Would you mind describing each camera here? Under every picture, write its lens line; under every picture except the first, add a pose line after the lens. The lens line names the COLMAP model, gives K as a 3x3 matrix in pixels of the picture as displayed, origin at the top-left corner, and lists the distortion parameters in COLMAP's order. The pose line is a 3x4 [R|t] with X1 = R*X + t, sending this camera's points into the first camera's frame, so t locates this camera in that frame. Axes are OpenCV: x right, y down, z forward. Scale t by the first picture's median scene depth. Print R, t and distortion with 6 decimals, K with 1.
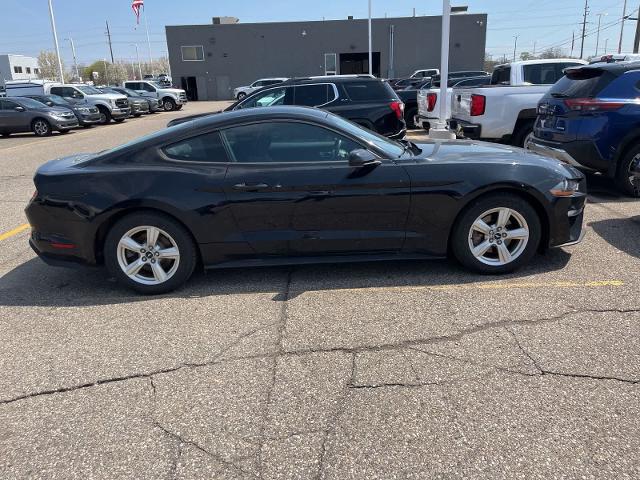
lens RADIAL K [[483.0, 0, 323.0], [0, 483.0, 238.9], [0, 0, 1]] dist [0.083817, -0.121078]
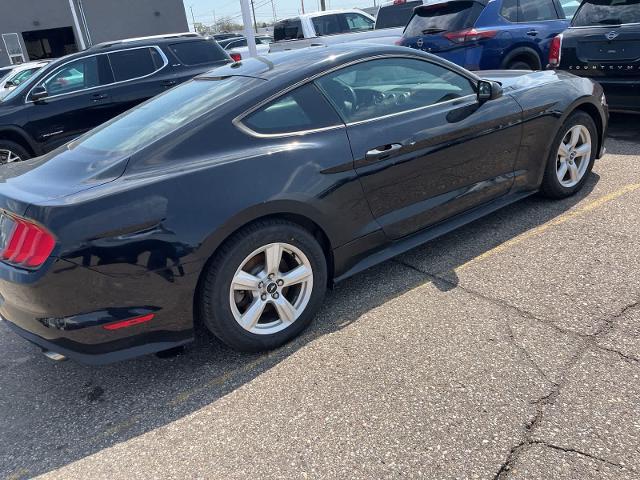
lens RADIAL K [[483.0, 0, 313.5], [0, 483.0, 244.0], [0, 0, 1]] dist [0.083817, -0.121078]
pose [[0.832965, -0.277429, 0.478752, -0.591519], [0.250763, 0.960542, 0.120324, -0.084879], [-0.493242, 0.019828, 0.869666, 0.407519]]
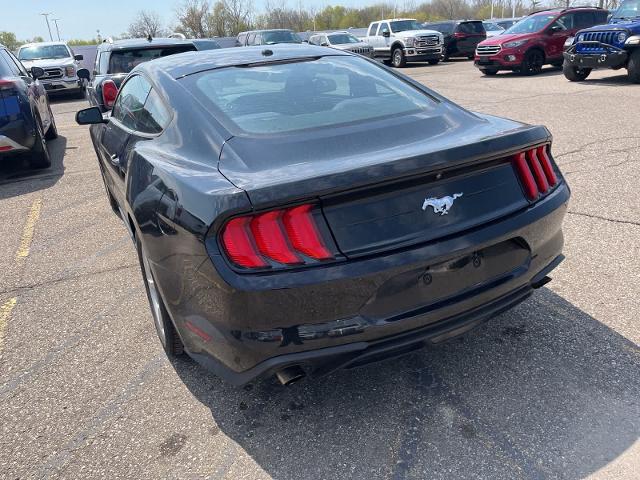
lens RADIAL K [[483.0, 0, 313.8], [0, 483.0, 240.5], [0, 0, 1]] dist [0.083817, -0.121078]
pose [[-0.423505, -0.277860, 0.862228, -0.975620], [0.351062, 0.827081, 0.438967, -0.358845], [-0.835104, 0.488600, -0.252727, 1.402559]]
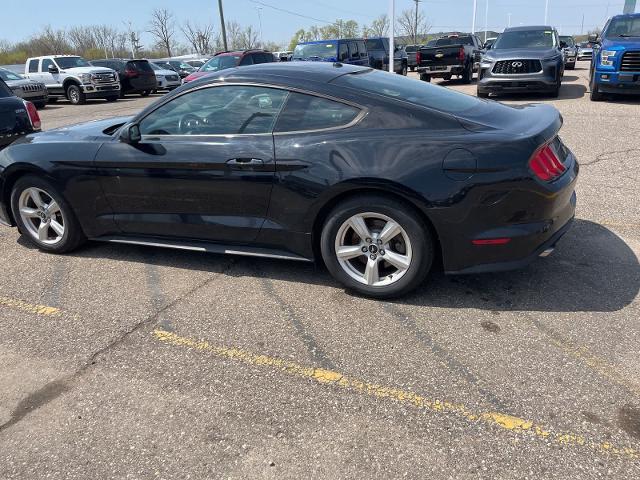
lens RADIAL K [[483.0, 0, 316.7], [0, 483.0, 241.1], [0, 0, 1]] dist [0.083817, -0.121078]
pose [[-0.913596, -0.058594, 0.402378, -0.592666], [0.202512, 0.792542, 0.575210, -0.569398], [-0.352606, 0.606996, -0.712197, 2.006610]]
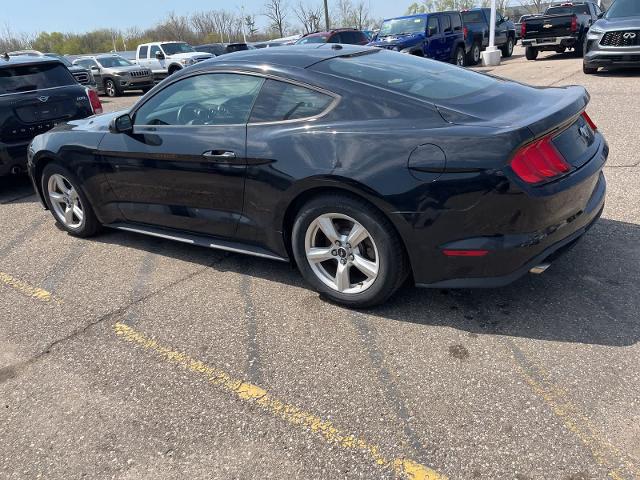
lens RADIAL K [[483.0, 0, 316.2], [0, 483.0, 241.9], [0, 0, 1]] dist [0.083817, -0.121078]
pose [[-0.806612, -0.116423, 0.579502, -0.737203], [0.286578, 0.780443, 0.555682, -0.511552], [-0.516962, 0.614292, -0.596150, 1.863072]]
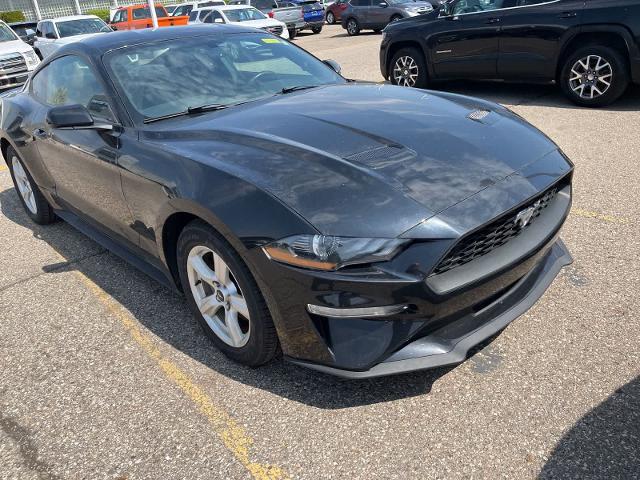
lens RADIAL K [[483.0, 0, 314.0], [0, 483.0, 244.1], [0, 0, 1]] dist [0.083817, -0.121078]
pose [[0.667125, 0.308649, -0.677996, 0.785412], [-0.159263, 0.948180, 0.274938, -0.228706], [0.727722, -0.075438, 0.681711, 0.710965]]
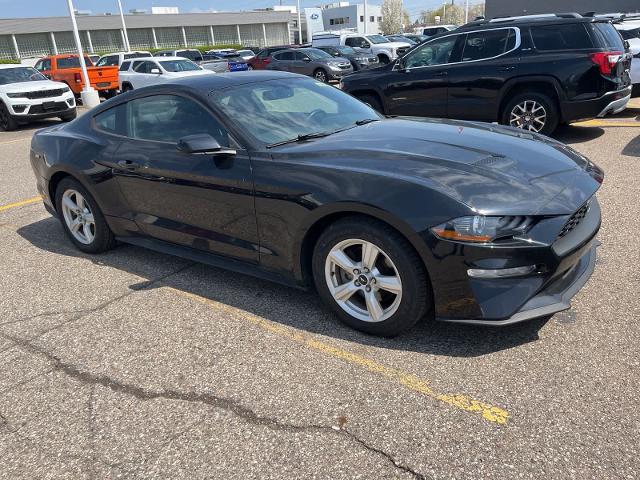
lens RADIAL K [[483.0, 0, 313.8], [0, 483.0, 243.4], [0, 0, 1]] dist [0.083817, -0.121078]
pose [[0.792263, 0.207791, -0.573709, 0.683132], [-0.142385, 0.977230, 0.157315, -0.151870], [0.593335, -0.042948, 0.803809, 0.421719]]
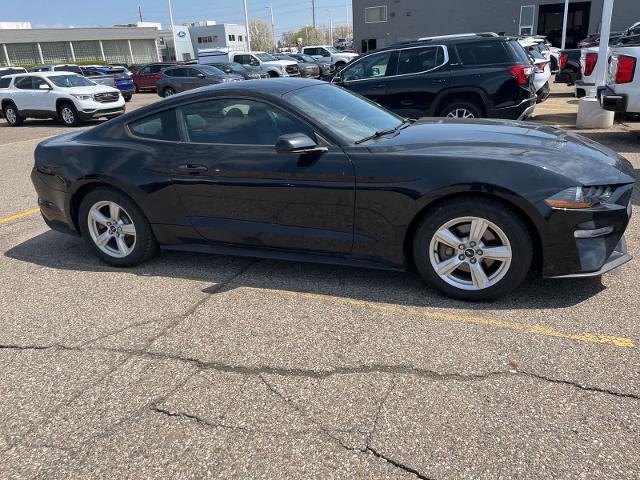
lens RADIAL K [[483.0, 0, 313.5], [0, 483.0, 243.3], [0, 0, 1]] dist [0.083817, -0.121078]
pose [[0.921676, 0.118372, -0.369460, 0.415728], [-0.089020, 0.991434, 0.095573, -0.072508], [0.377609, -0.055198, 0.924319, 0.196167]]
